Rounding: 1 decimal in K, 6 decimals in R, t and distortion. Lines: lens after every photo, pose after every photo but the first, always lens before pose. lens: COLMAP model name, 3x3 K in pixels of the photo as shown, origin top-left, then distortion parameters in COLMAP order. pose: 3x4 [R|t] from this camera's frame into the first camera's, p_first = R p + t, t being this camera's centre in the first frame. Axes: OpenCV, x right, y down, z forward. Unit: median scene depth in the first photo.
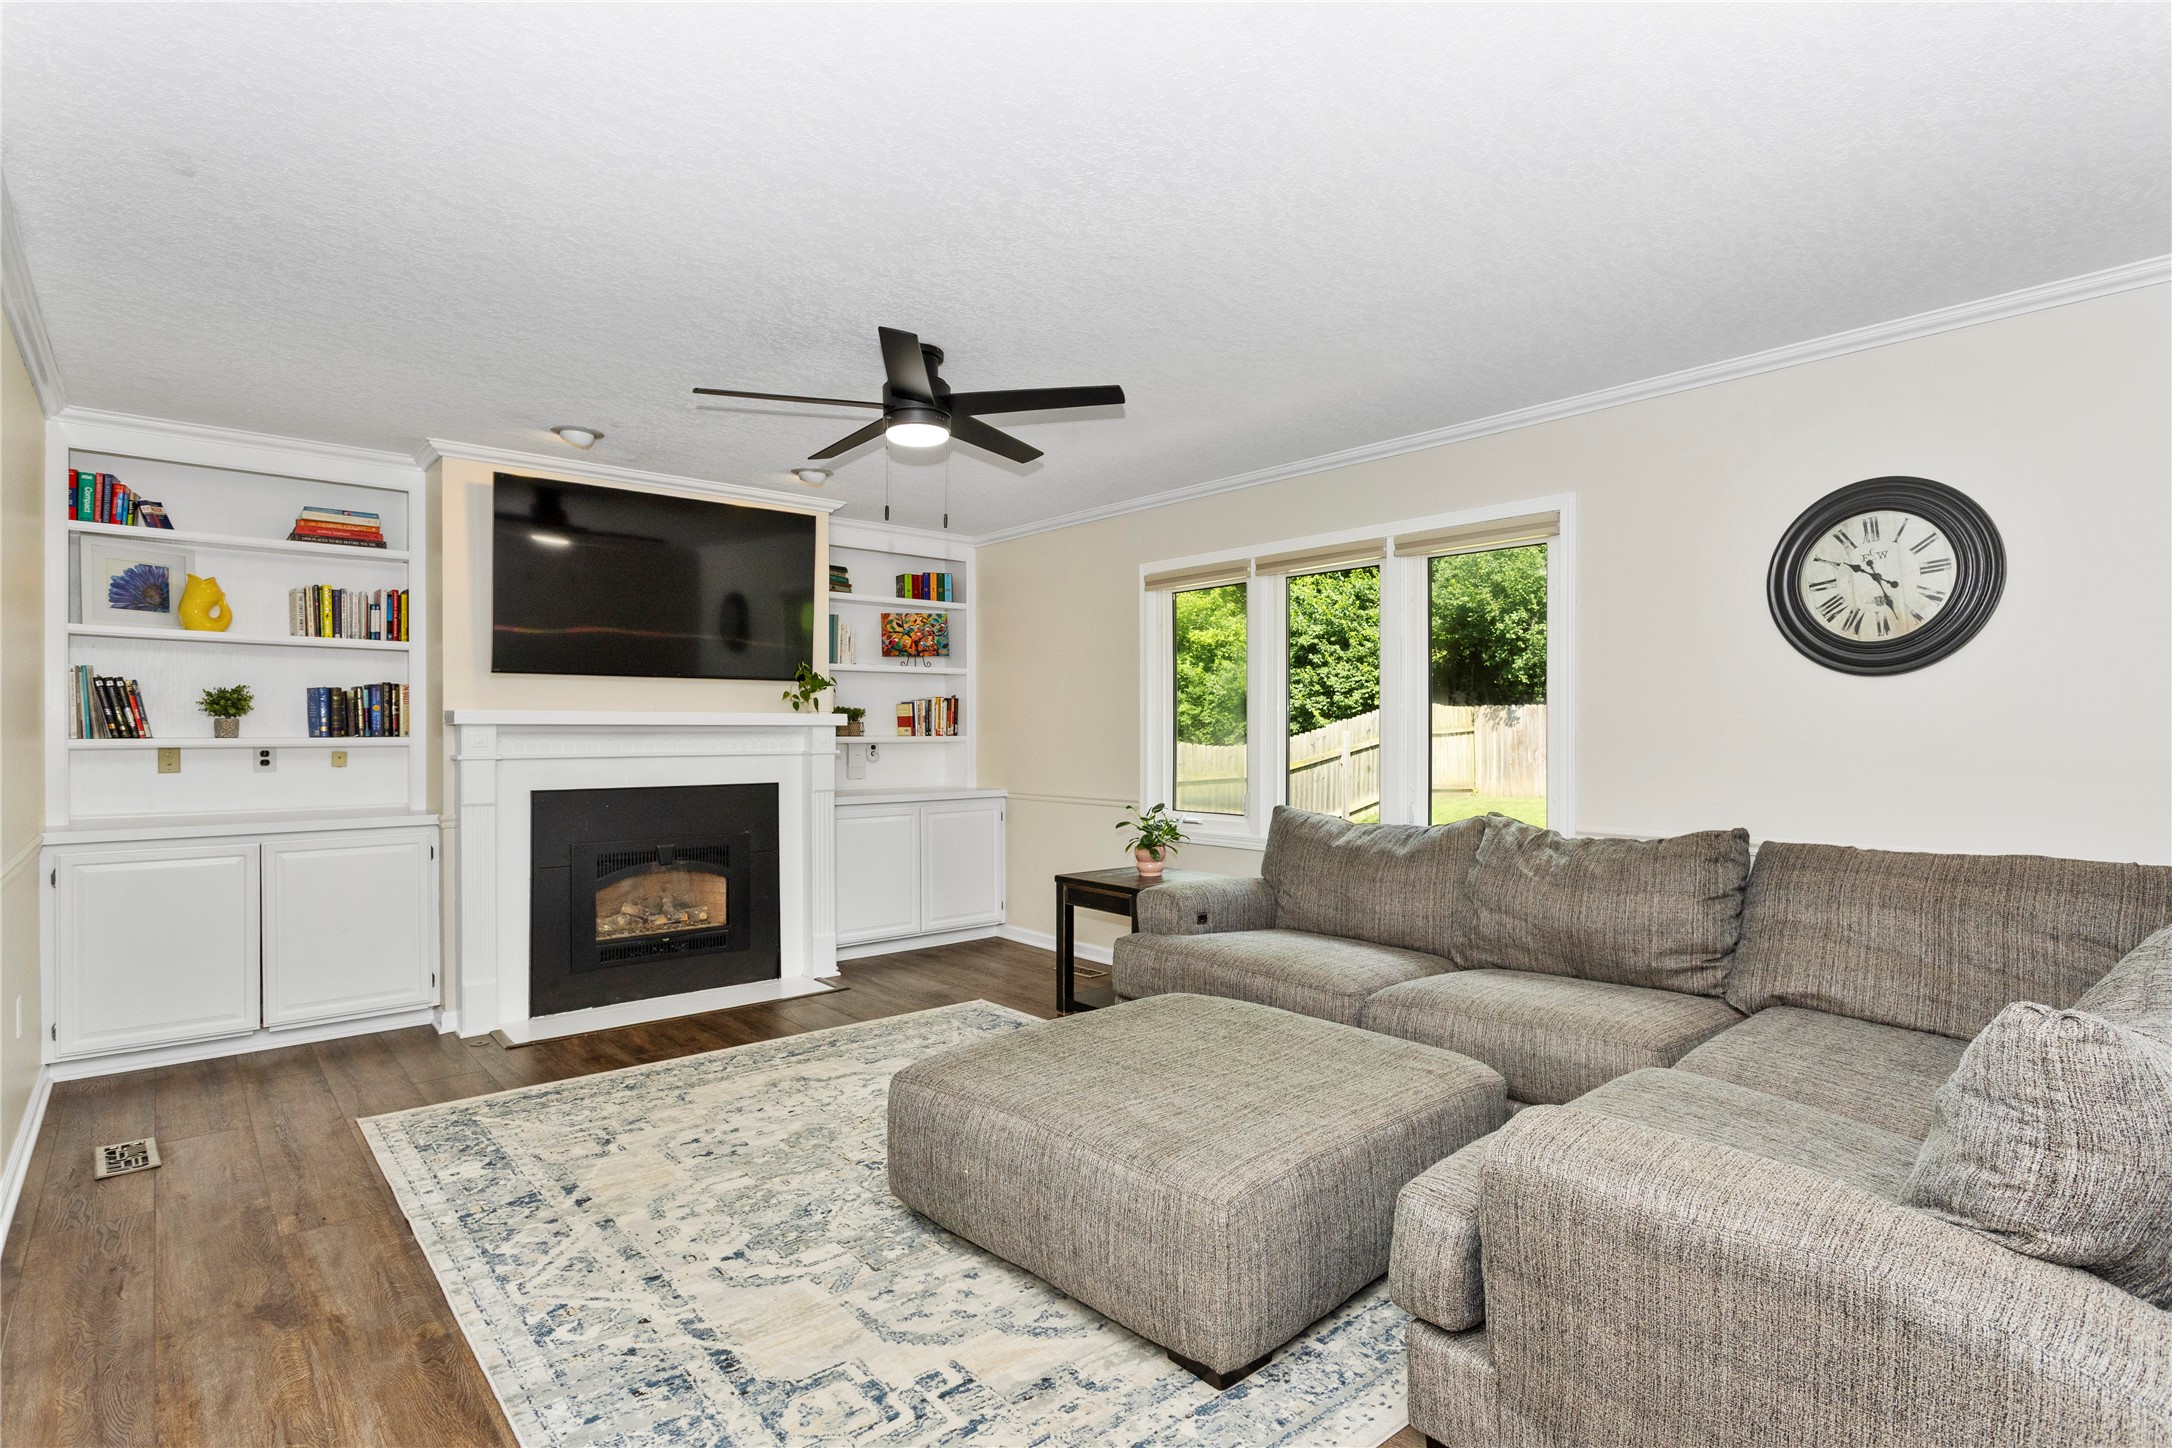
lens RADIAL K [[1069.5, 0, 1066.1], [0, 1069.5, 730.1], [0, 0, 1]] dist [-0.002796, 0.000032]
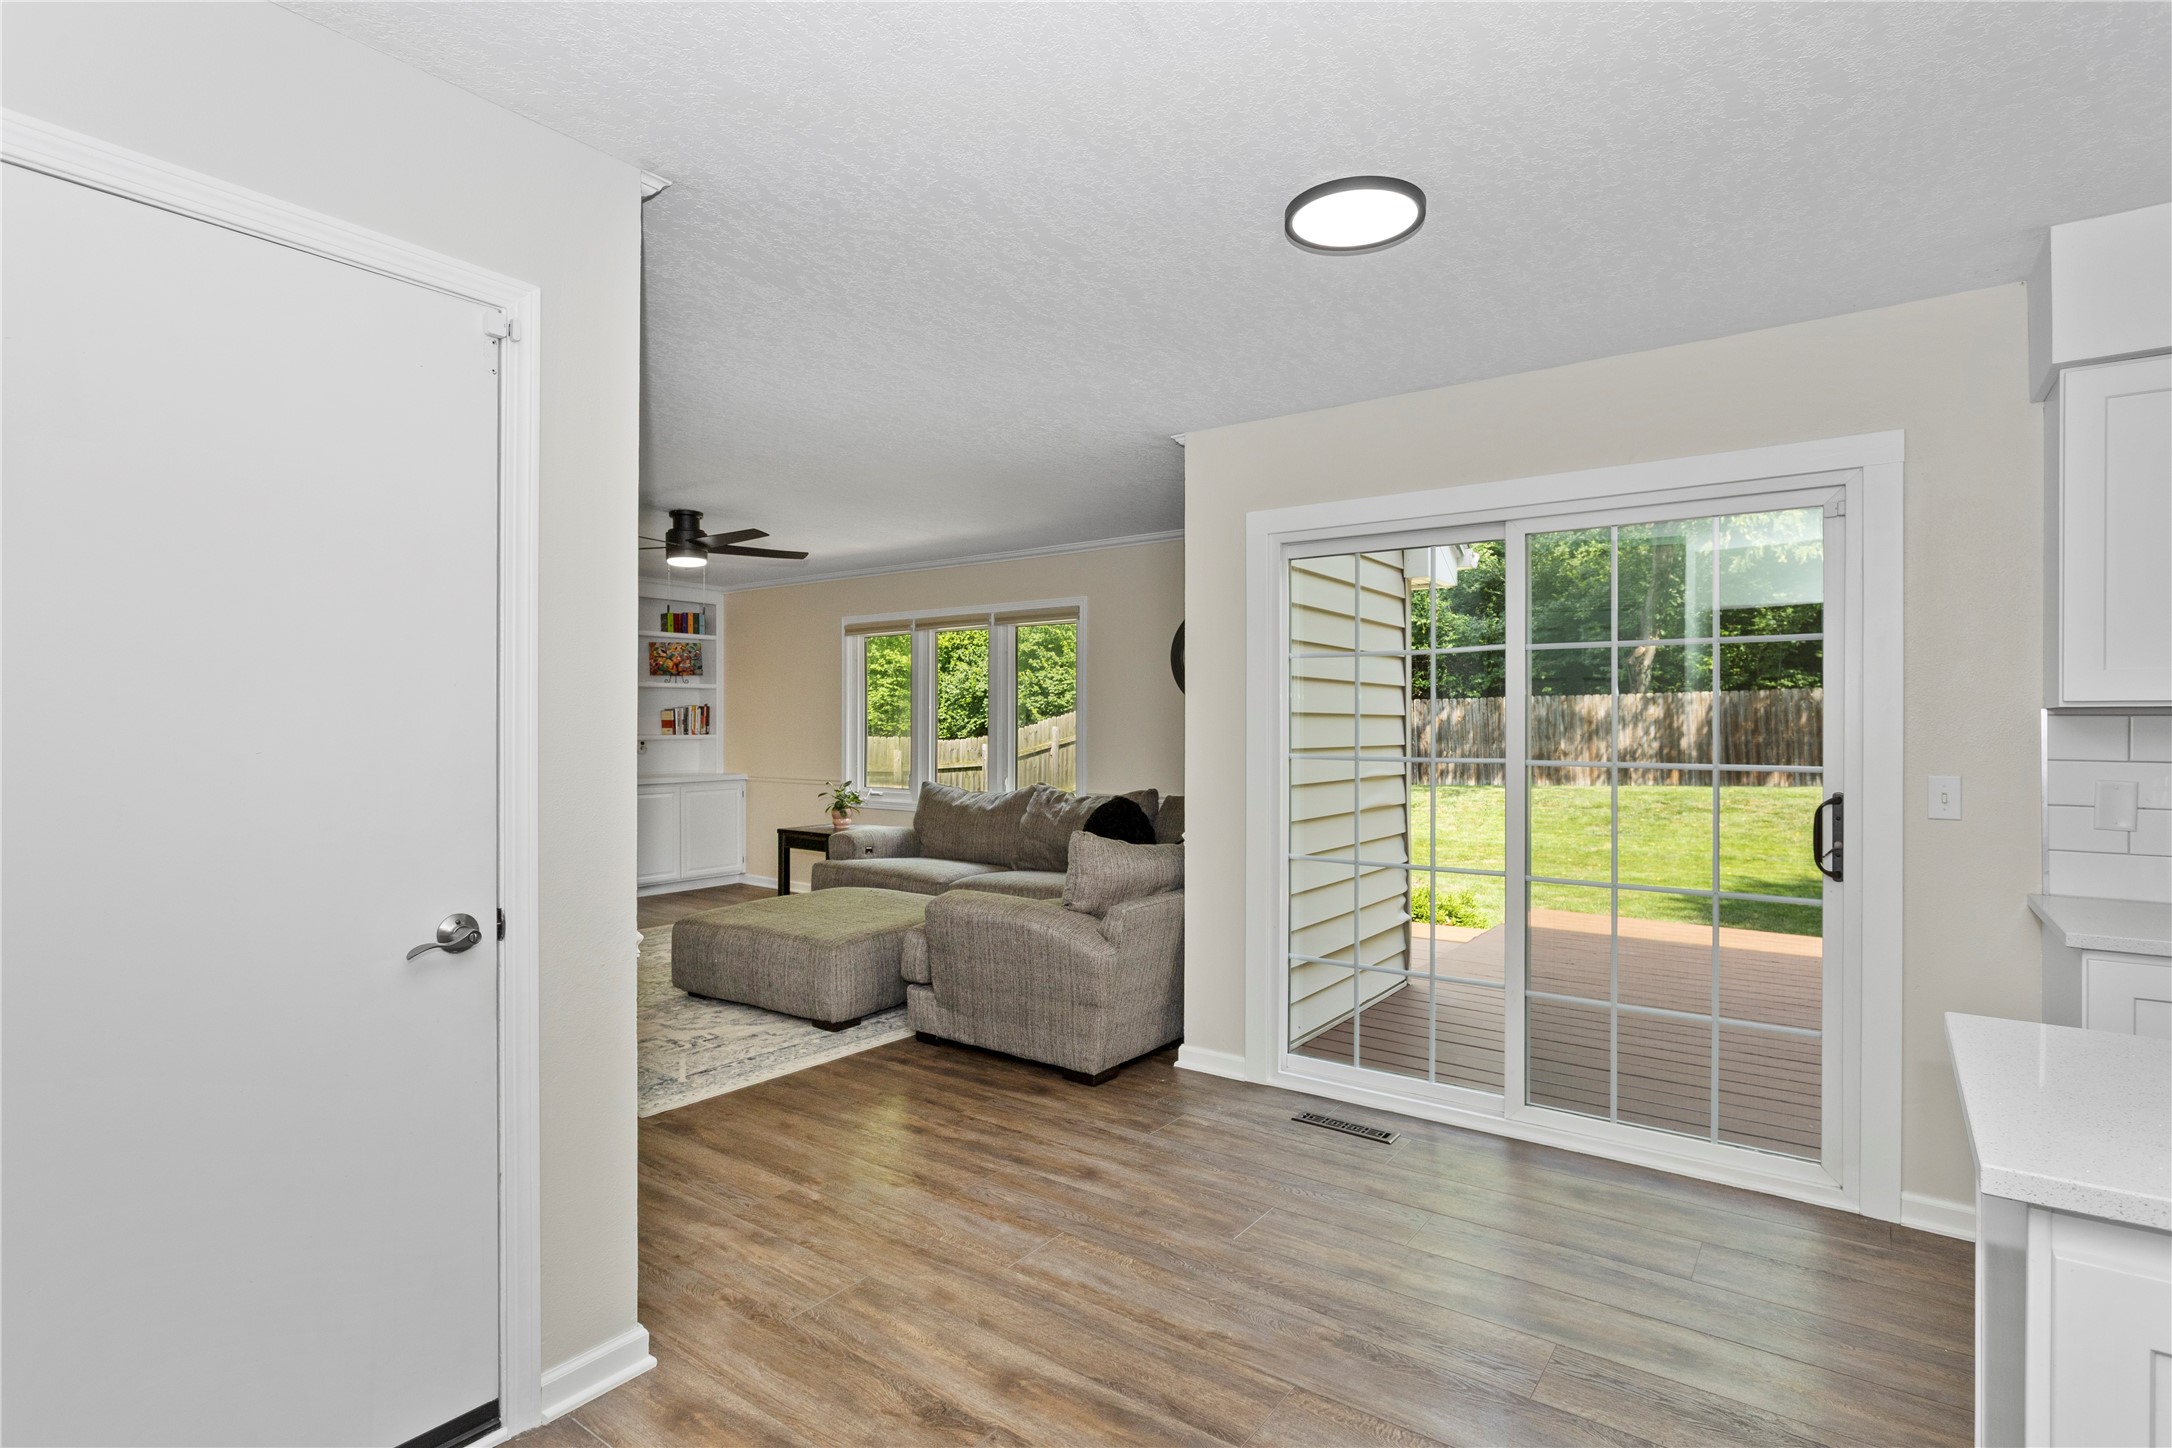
lens RADIAL K [[1069.5, 0, 1066.1], [0, 1069.5, 730.1], [0, 0, 1]] dist [-0.002796, 0.000032]
pose [[0.975073, 0.001772, 0.221875, 0.046865], [-0.003481, 0.999967, 0.007311, -0.014799], [-0.221855, -0.007901, 0.975048, -0.508404]]
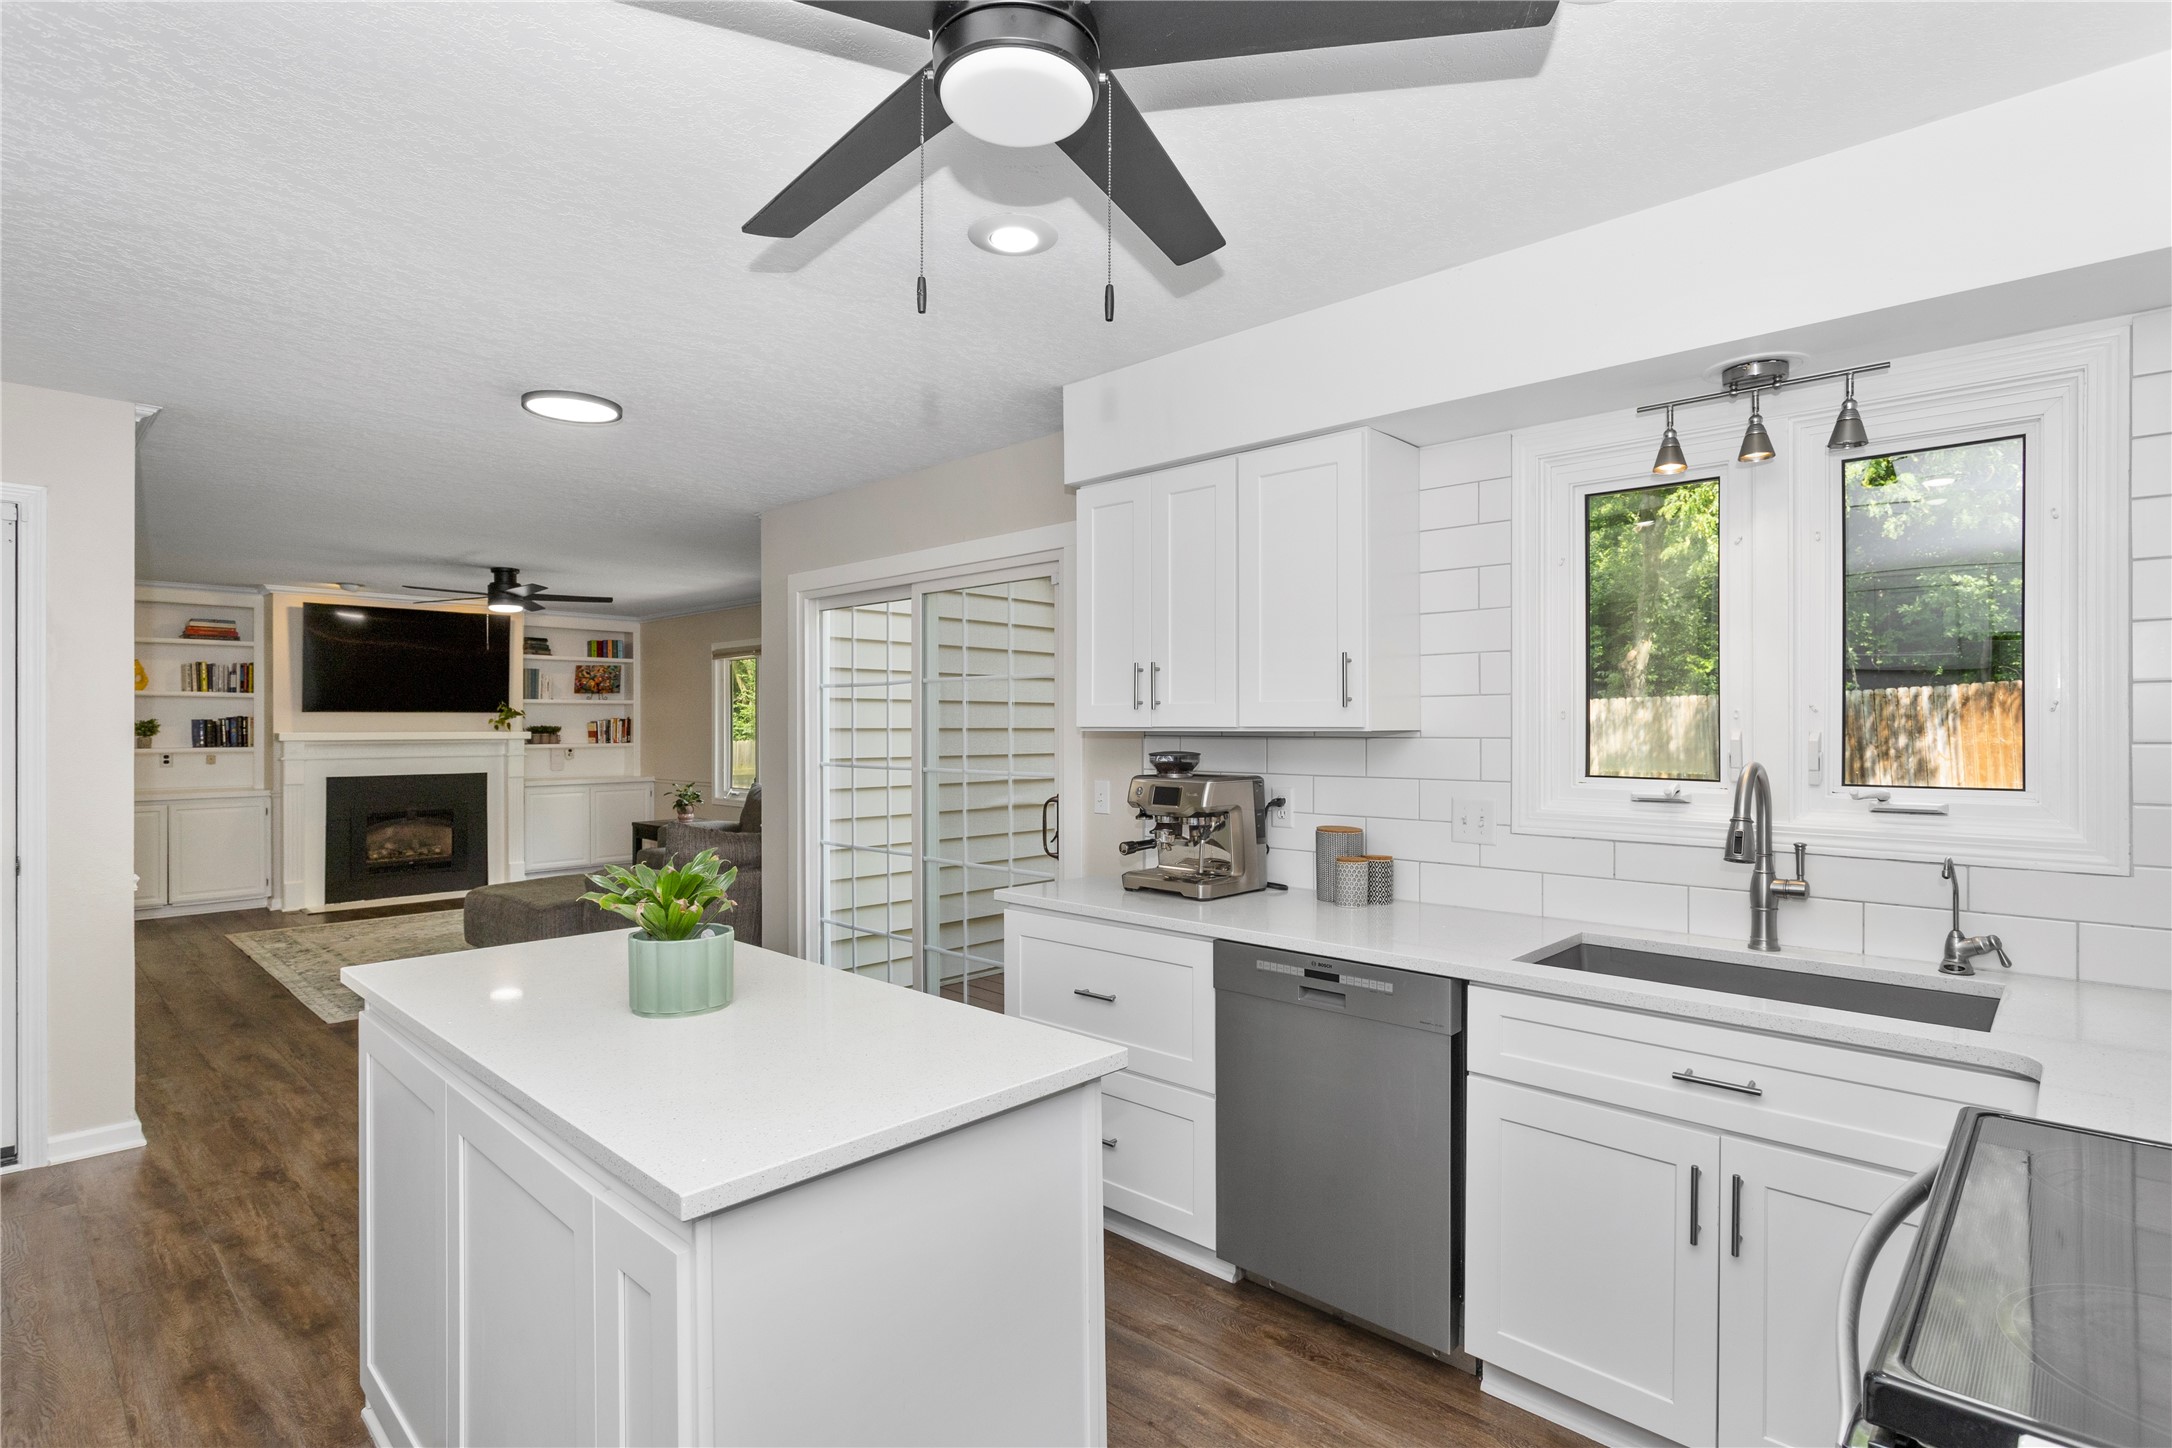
lens RADIAL K [[1063.7, 0, 1086.0], [0, 1063.7, 724.0], [0, 0, 1]] dist [-0.014981, 0.000109]
pose [[0.994022, -0.000798, 0.109177, 0.505374], [0.000920, 0.999999, -0.001067, -0.025955], [-0.109176, 0.001161, 0.994022, -0.791777]]
